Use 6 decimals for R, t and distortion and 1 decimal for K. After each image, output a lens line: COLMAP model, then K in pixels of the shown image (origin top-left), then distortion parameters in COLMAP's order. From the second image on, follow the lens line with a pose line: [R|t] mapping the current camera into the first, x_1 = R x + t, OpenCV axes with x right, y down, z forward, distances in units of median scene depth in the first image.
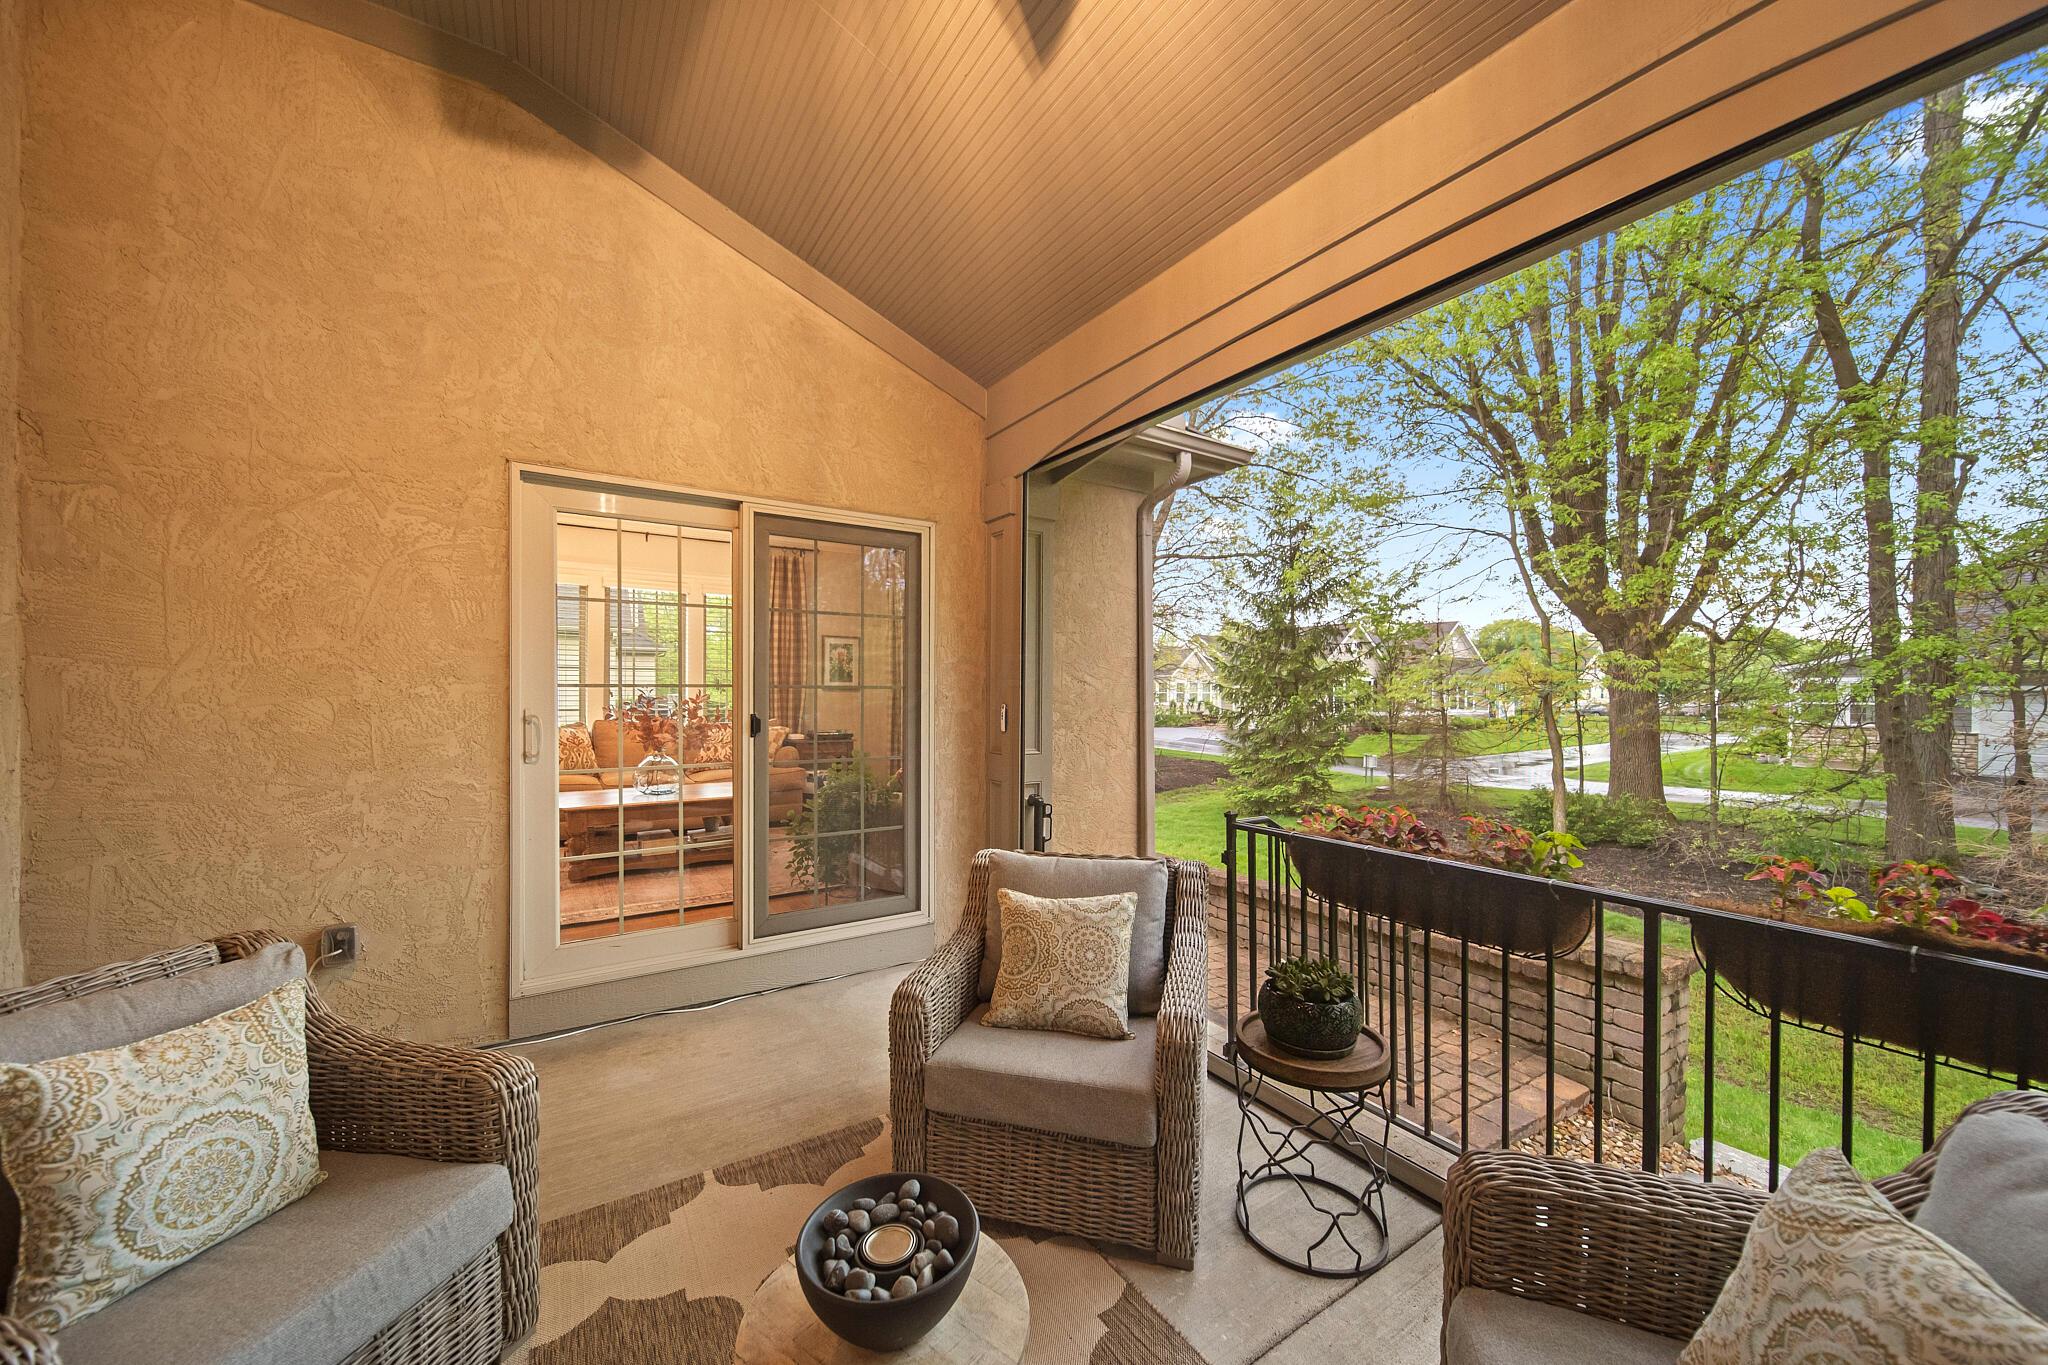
lens RADIAL K [[739.1, 0, 1011.9], [0, 739.1, 687.6], [0, 0, 1]] dist [-0.004965, -0.000626]
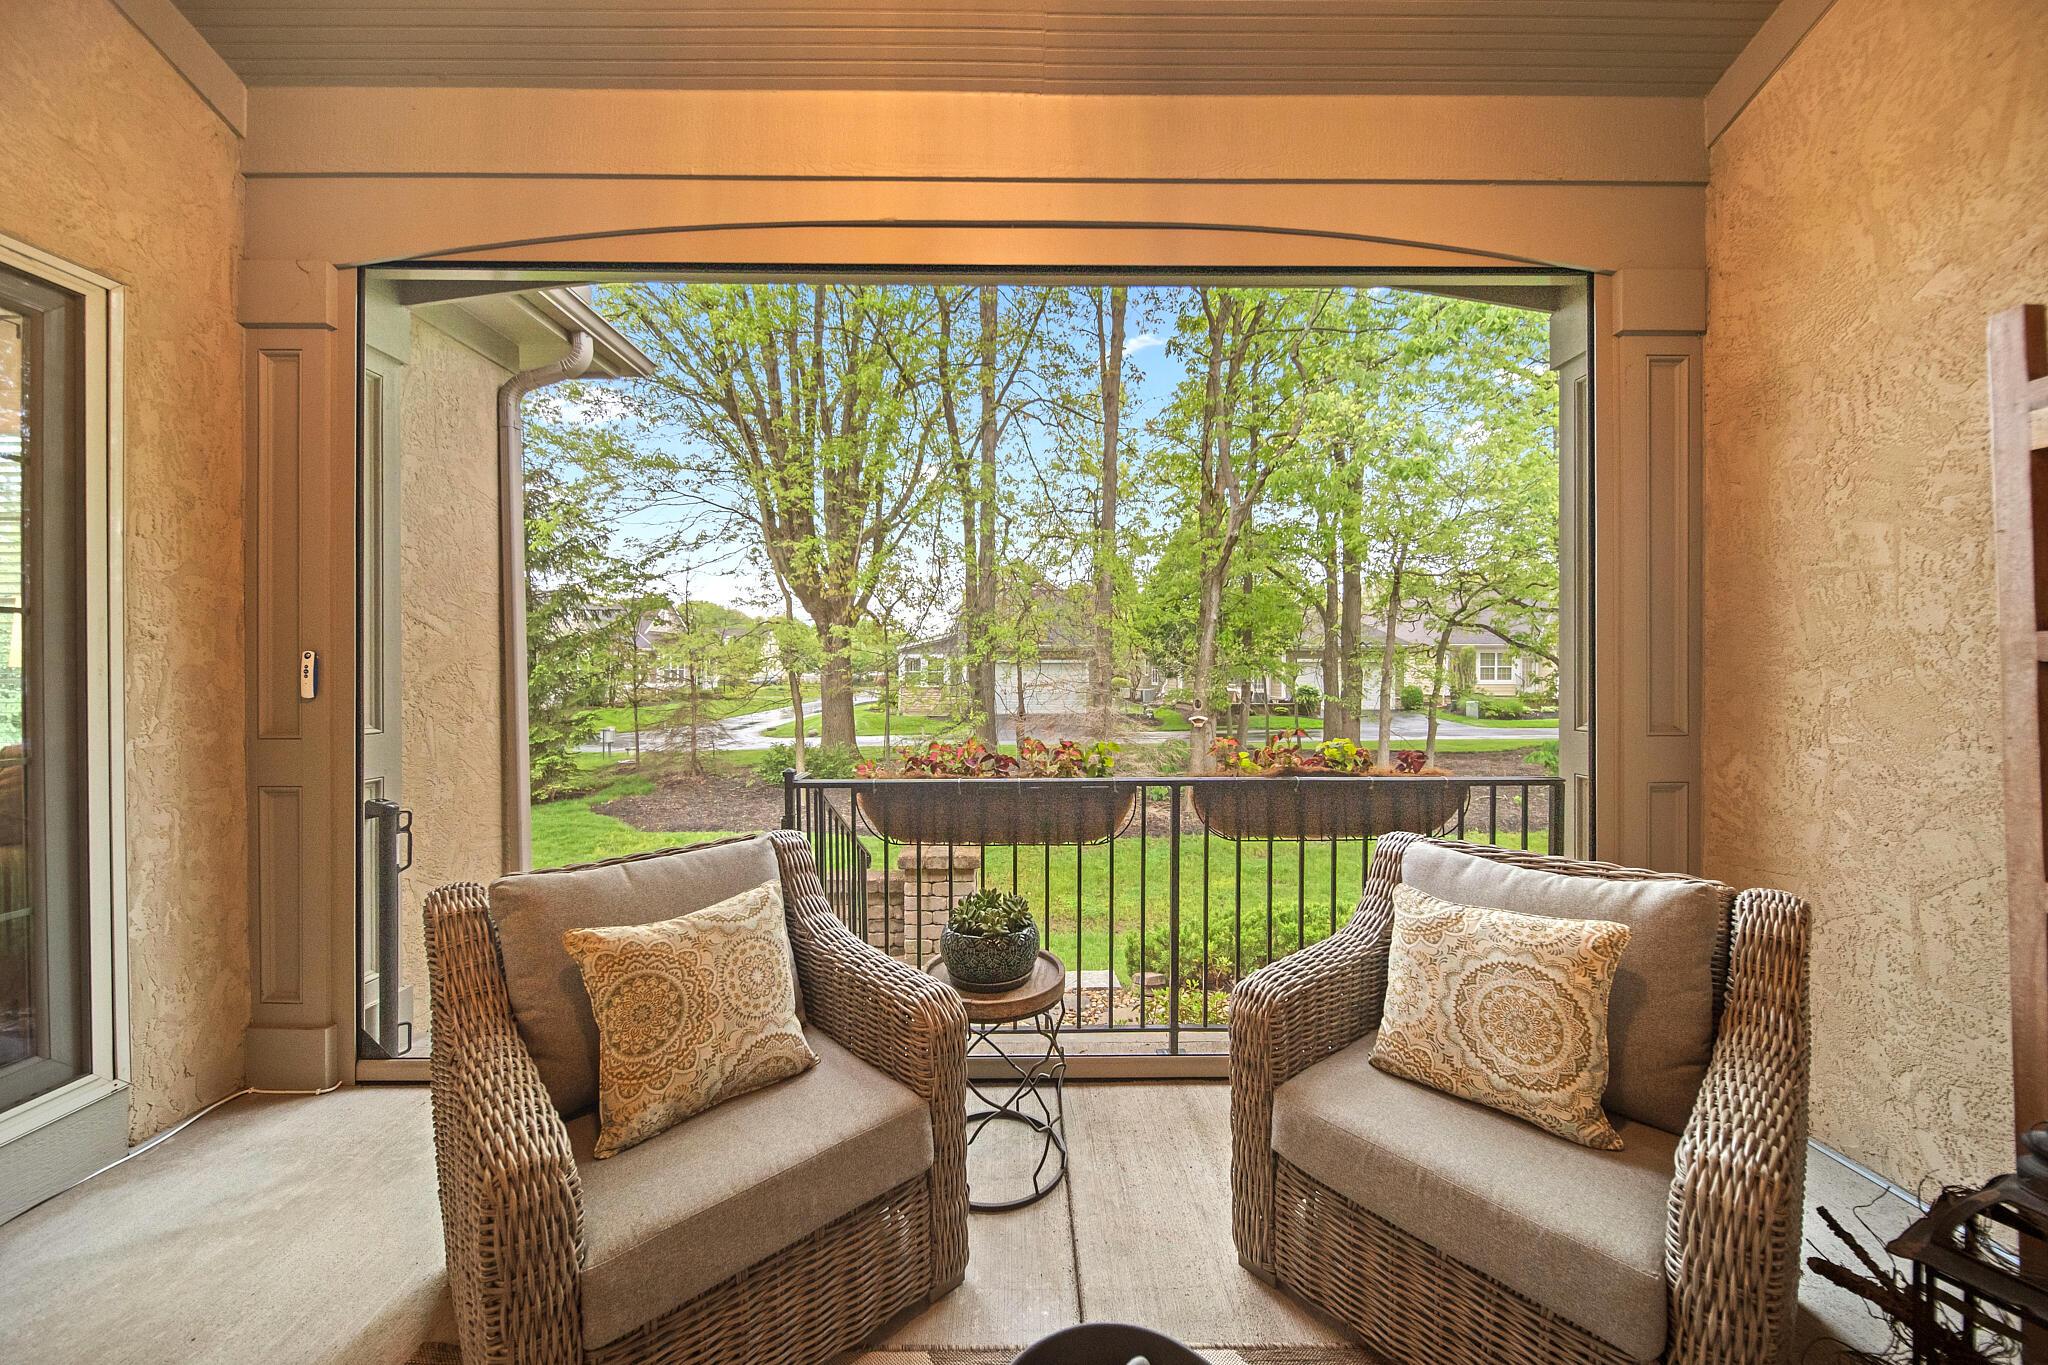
lens RADIAL K [[739.1, 0, 1020.7], [0, 739.1, 667.7], [0, 0, 1]] dist [-0.004965, -0.000626]
pose [[0.524997, -0.001251, 0.851103, -0.185655], [-0.002899, 0.999990, 0.003258, 0.028543], [-0.851099, -0.004178, 0.524989, 0.201147]]
